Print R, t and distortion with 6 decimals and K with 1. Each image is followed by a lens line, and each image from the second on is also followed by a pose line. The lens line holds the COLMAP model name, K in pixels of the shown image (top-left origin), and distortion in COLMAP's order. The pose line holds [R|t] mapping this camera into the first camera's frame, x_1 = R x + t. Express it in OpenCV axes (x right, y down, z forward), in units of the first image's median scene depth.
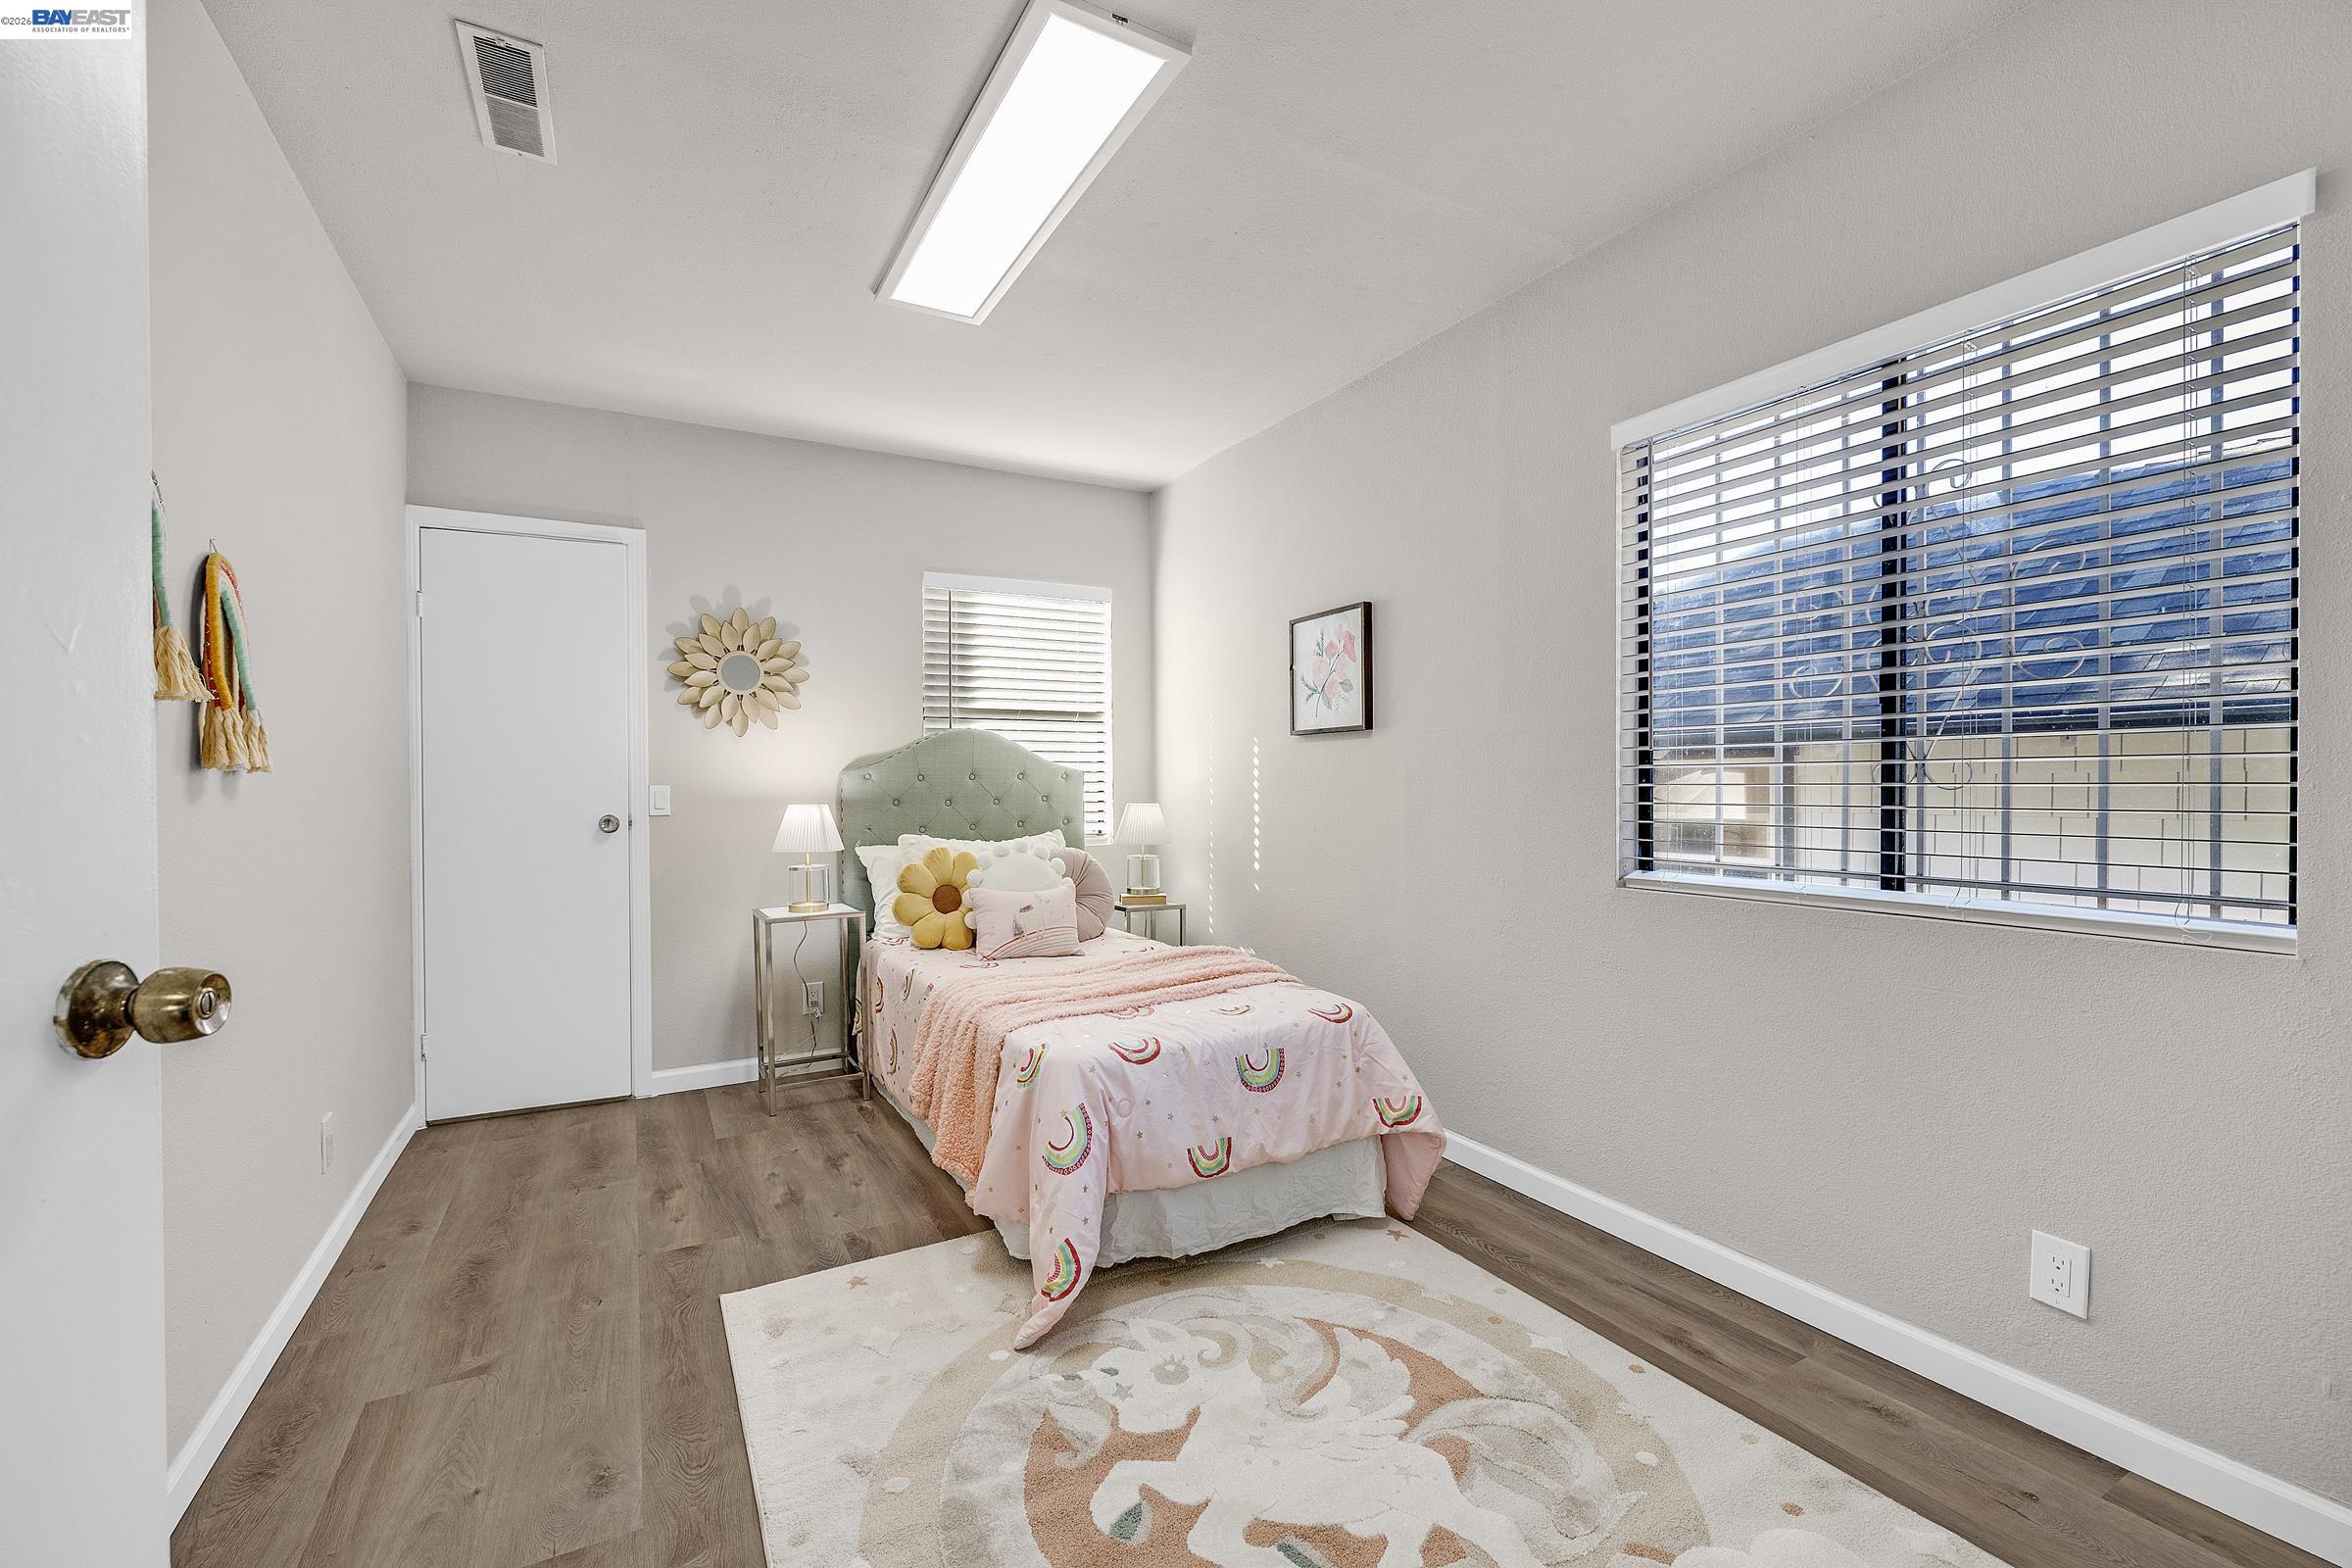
lens RADIAL K [[984.0, 0, 1176.8], [0, 984.0, 785.2], [0, 0, 1]] dist [0.000425, -0.000786]
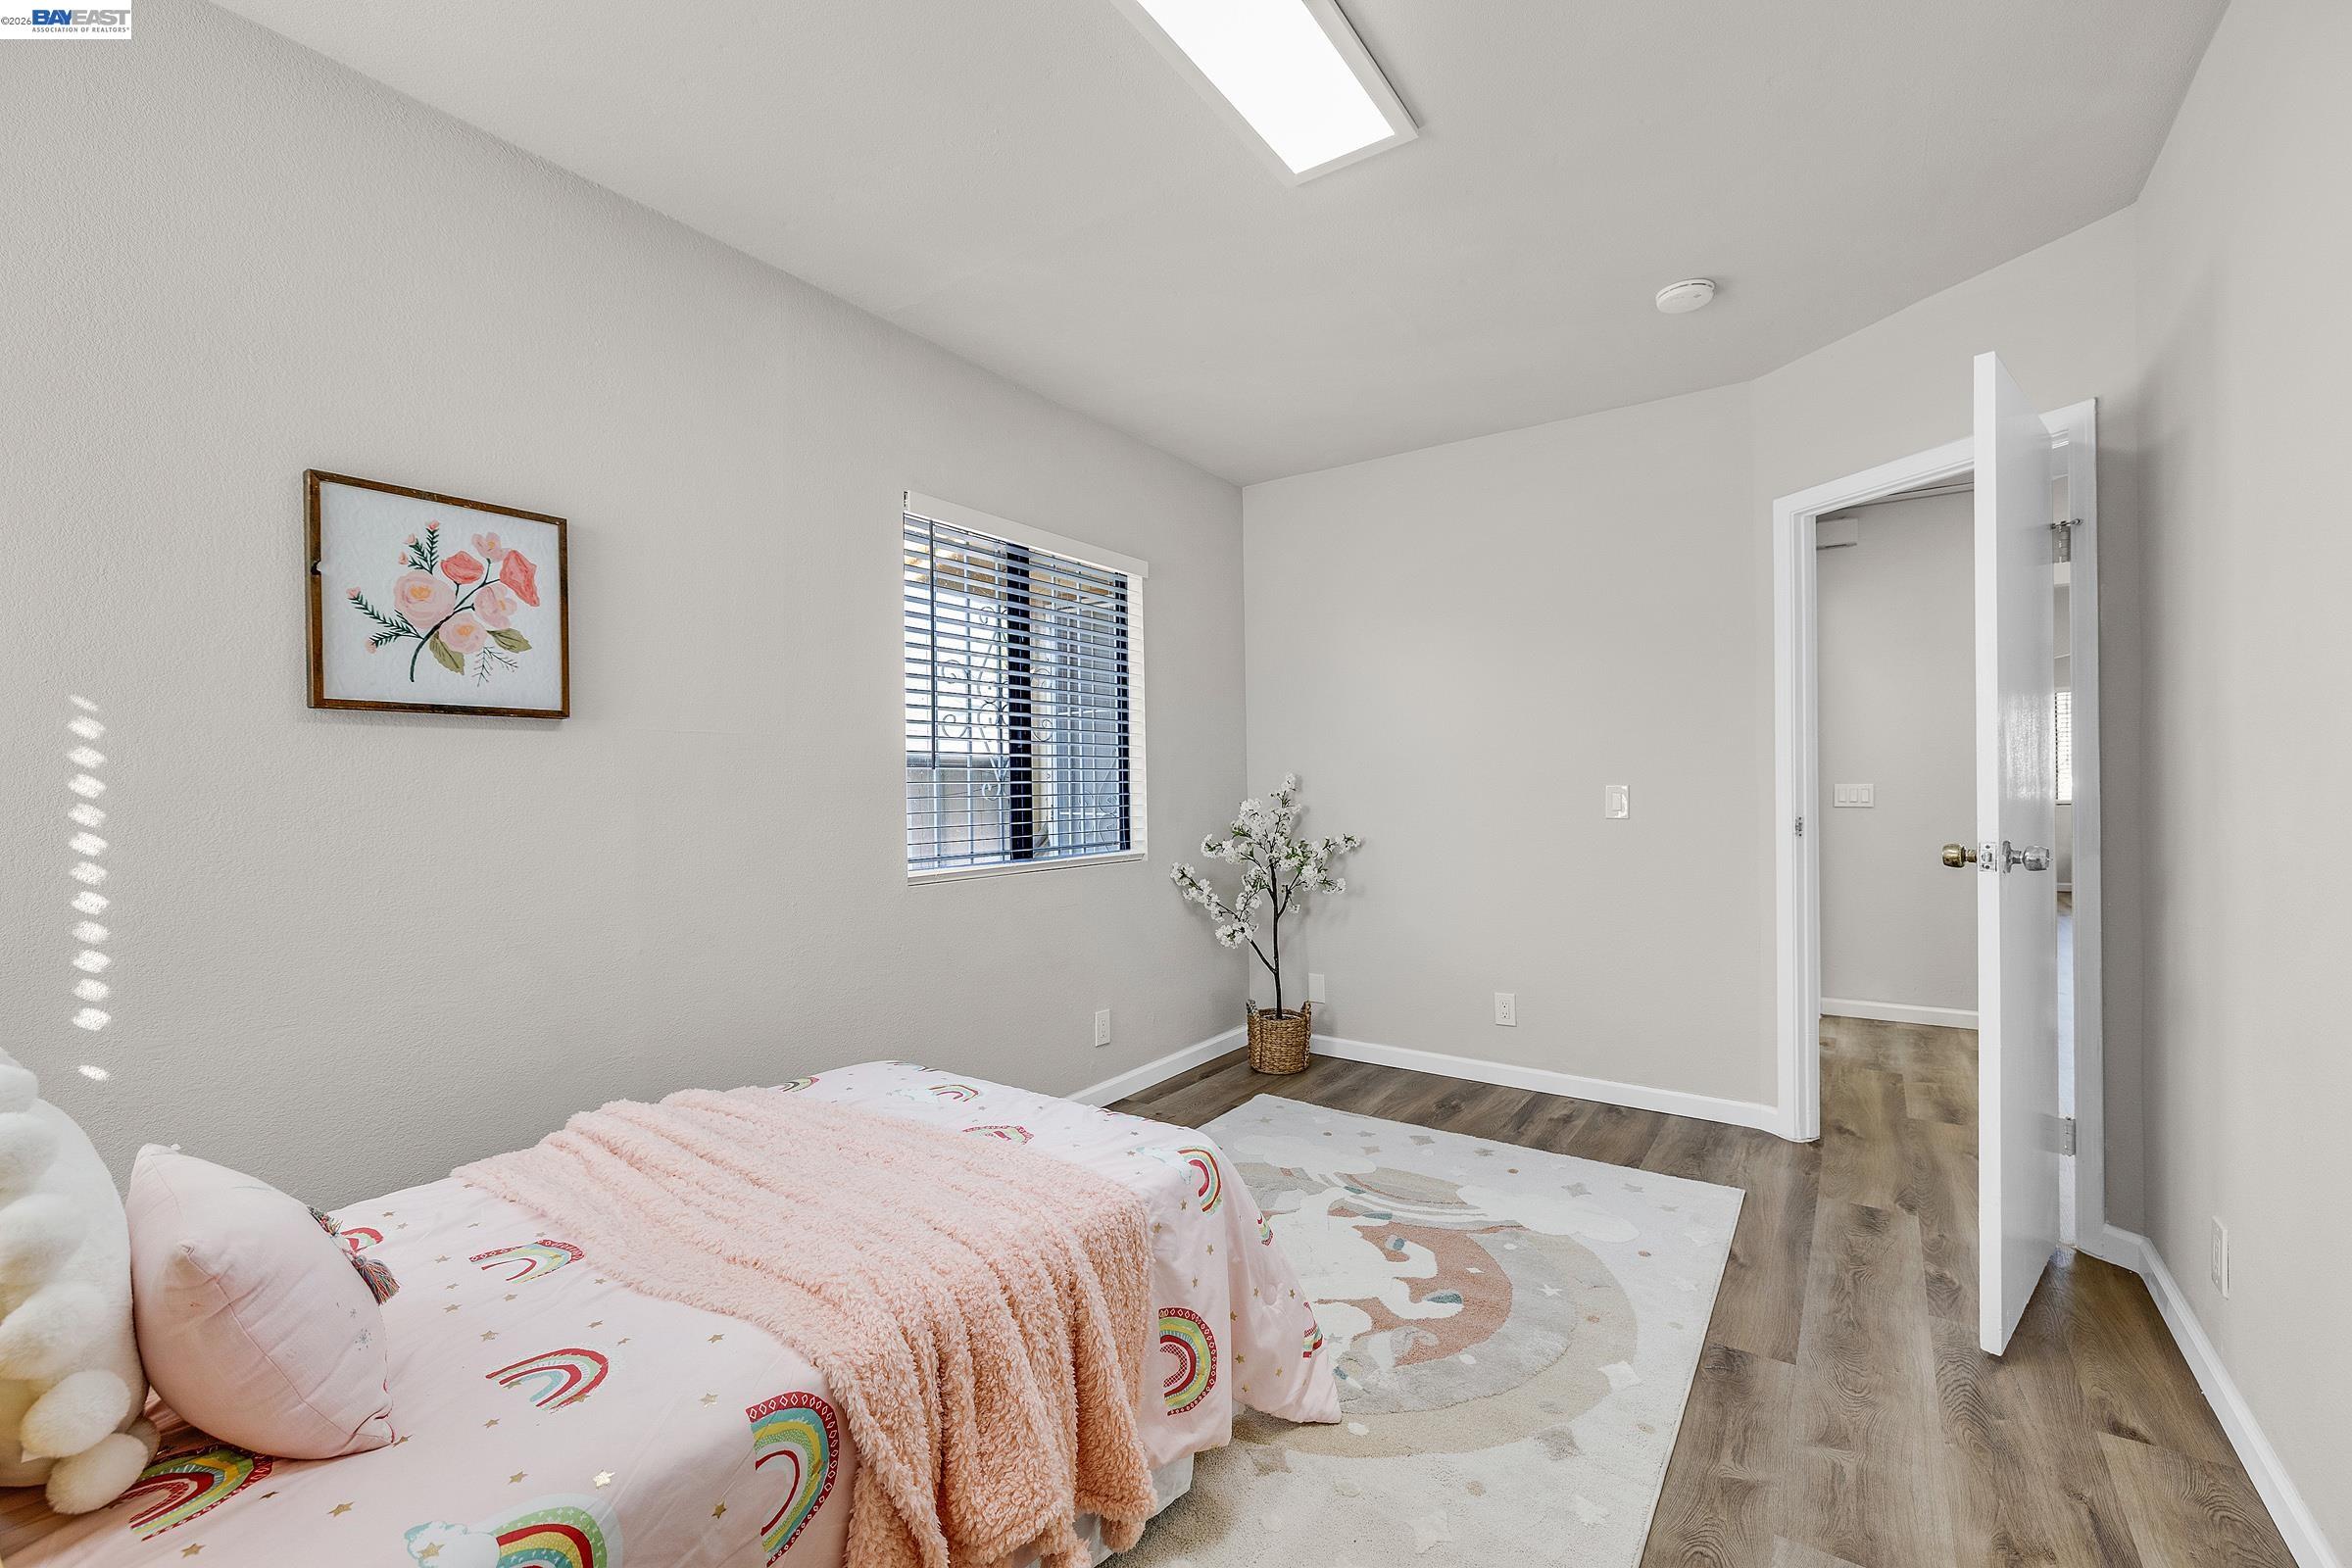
lens RADIAL K [[984.0, 0, 1177.9], [0, 984.0, 786.0], [0, 0, 1]] dist [0.000425, -0.000786]
pose [[-0.437936, 0.012529, 0.898919, -0.755581], [0.017690, 0.999829, -0.005317, -0.003692], [-0.898832, 0.013574, -0.438083, 1.257487]]
